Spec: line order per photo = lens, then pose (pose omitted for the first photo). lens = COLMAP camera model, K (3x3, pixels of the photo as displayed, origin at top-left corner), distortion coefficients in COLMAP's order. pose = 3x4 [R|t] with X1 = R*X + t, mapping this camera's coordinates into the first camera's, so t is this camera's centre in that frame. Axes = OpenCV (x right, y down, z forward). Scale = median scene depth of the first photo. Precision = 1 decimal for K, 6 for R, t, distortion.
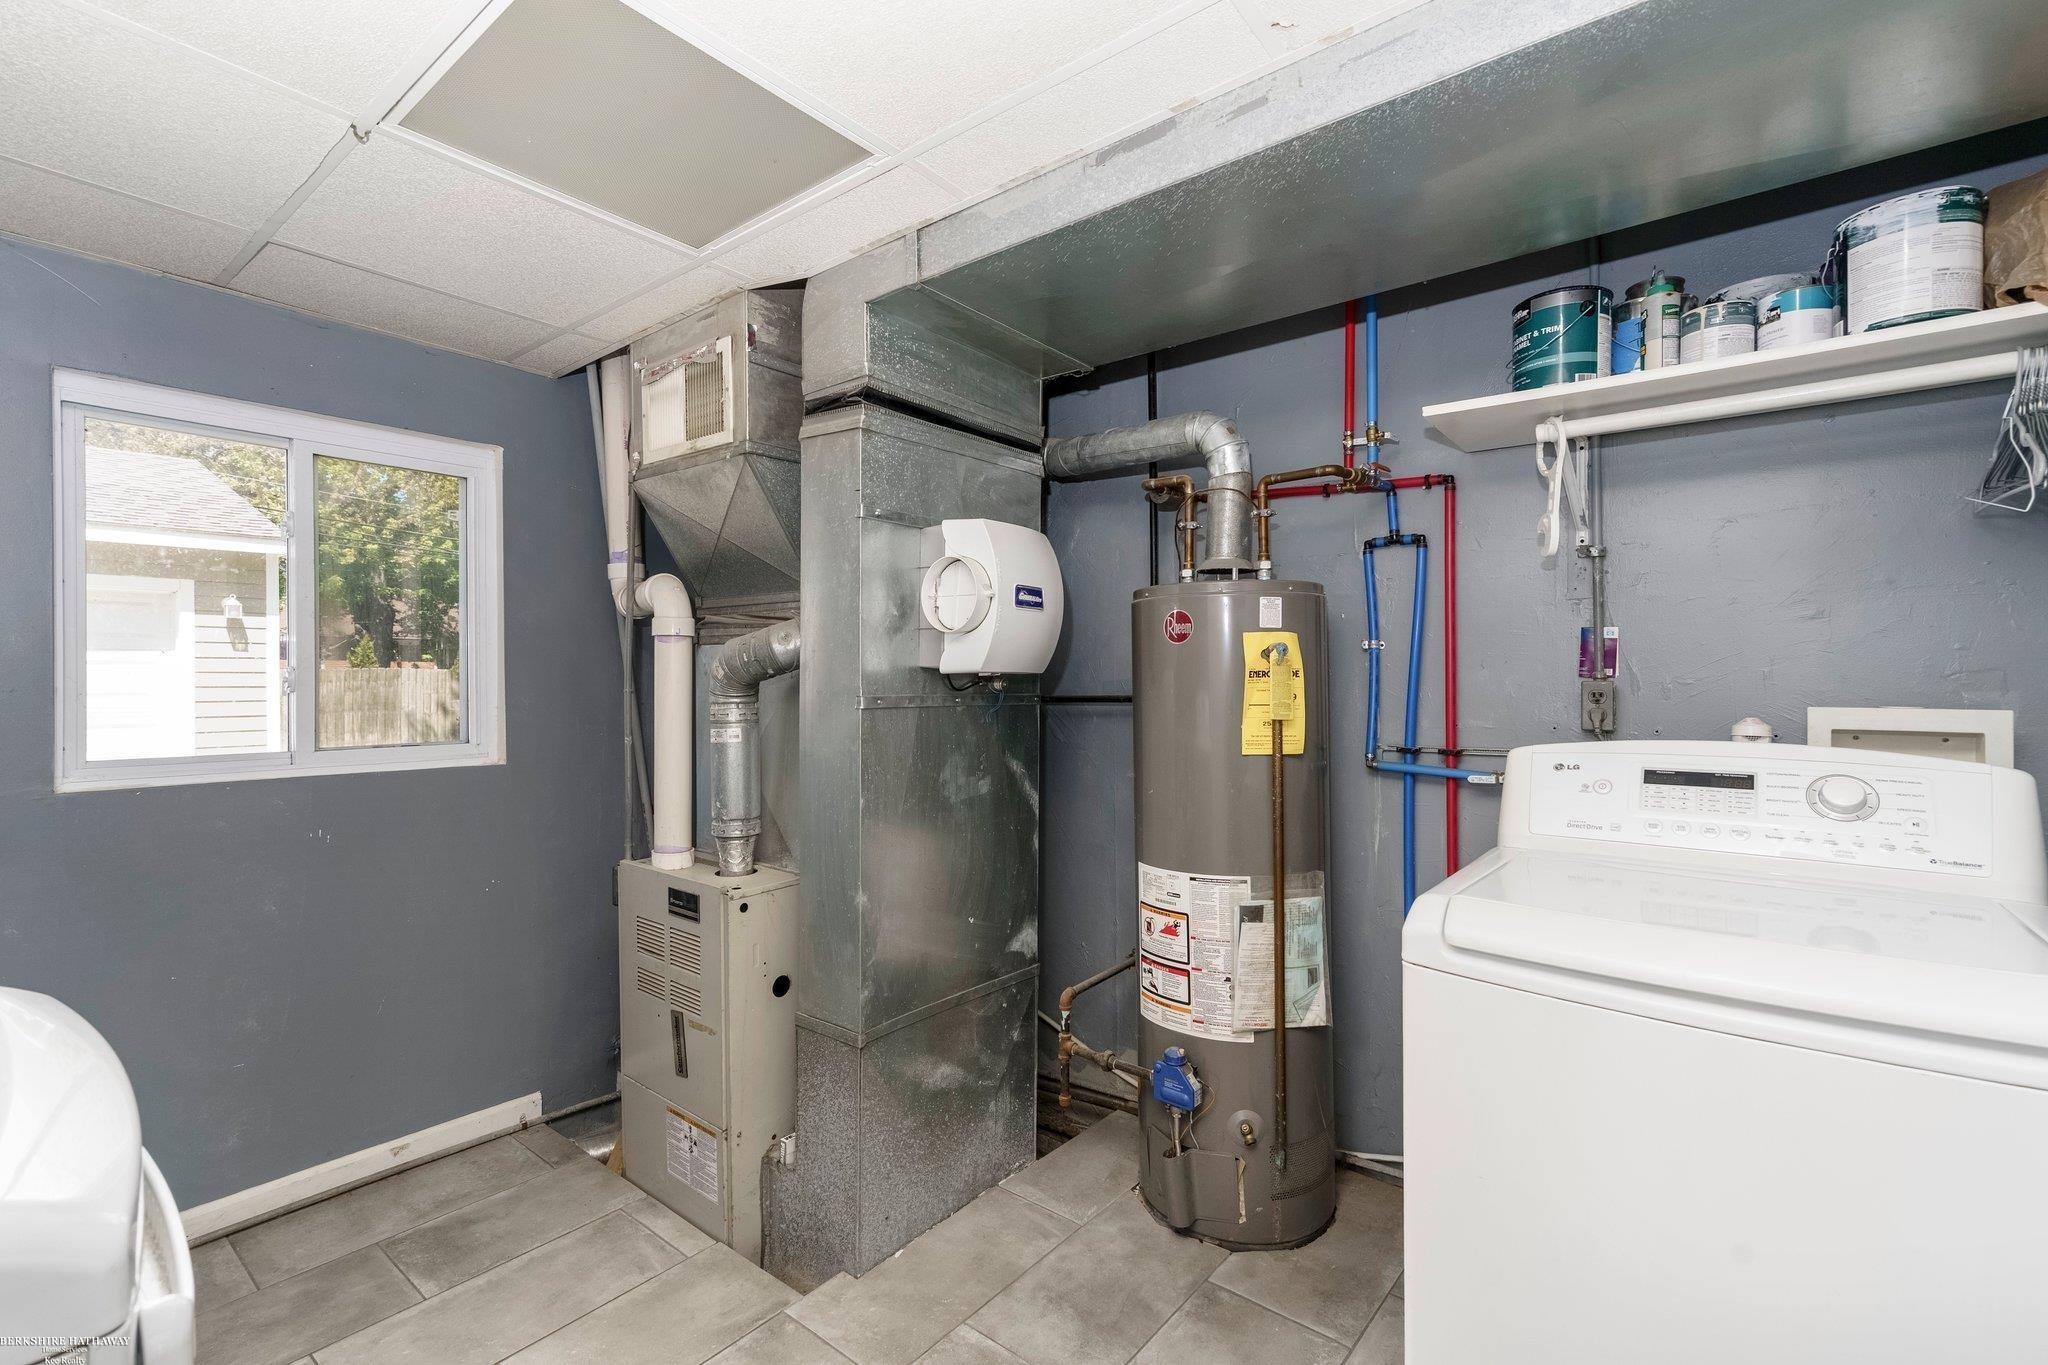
lens RADIAL K [[930.8, 0, 1016.4], [0, 930.8, 675.9], [0, 0, 1]] dist [0.006728, 0.001047]
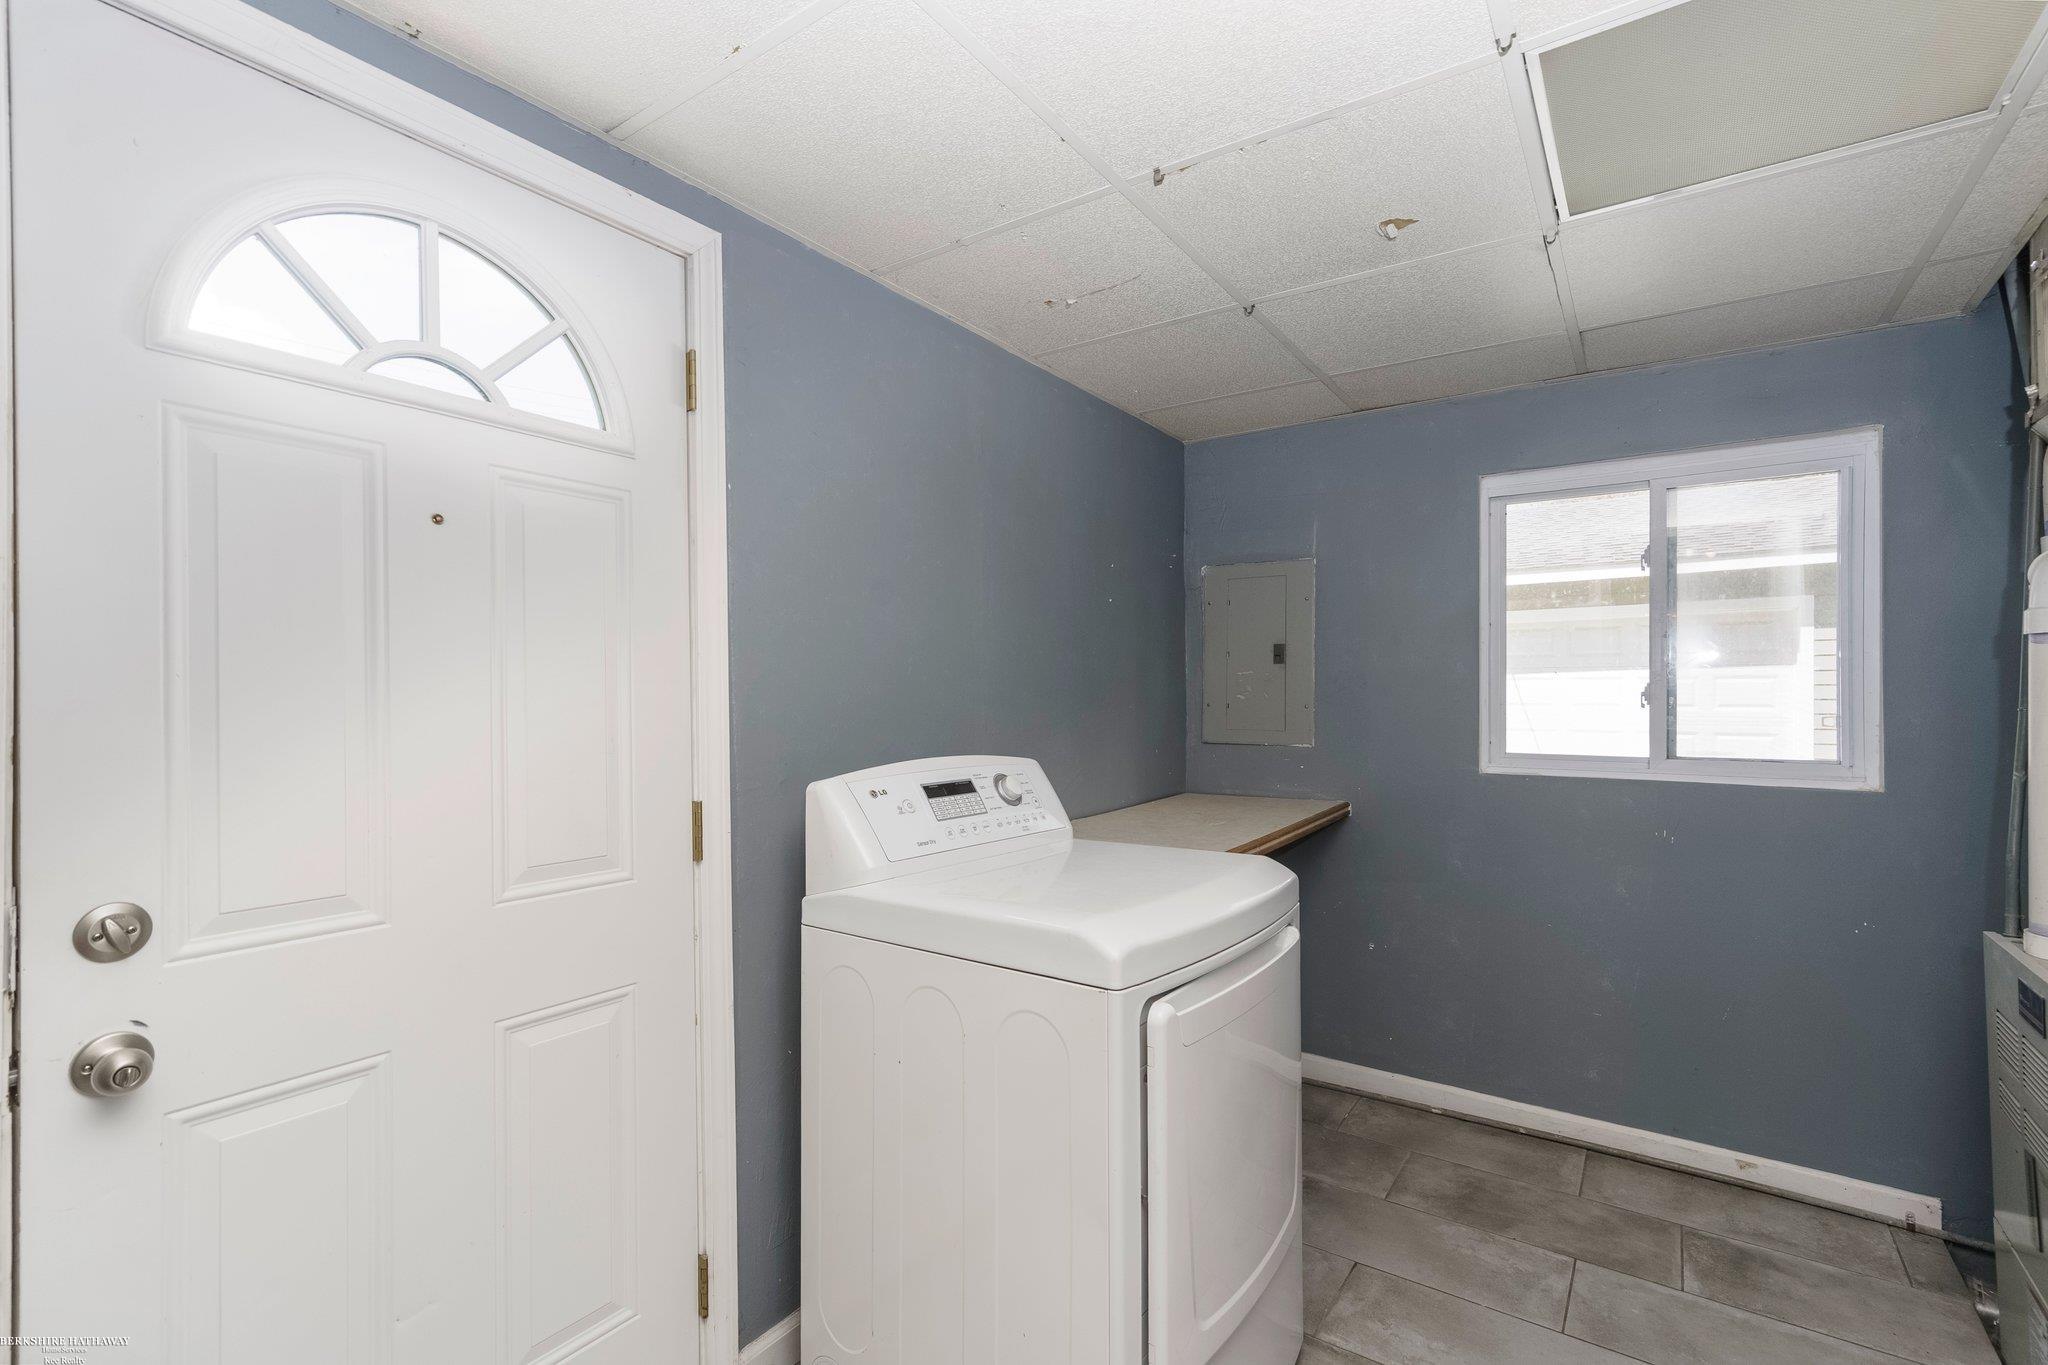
lens RADIAL K [[936.2, 0, 976.9], [0, 936.2, 677.7], [0, 0, 1]] dist [0.005699, 0.001123]
pose [[0.033998, -0.015967, -0.999294, 0.341932], [0.004642, 0.999864, -0.015818, -0.000811], [0.999411, -0.004101, 0.034067, 0.158733]]
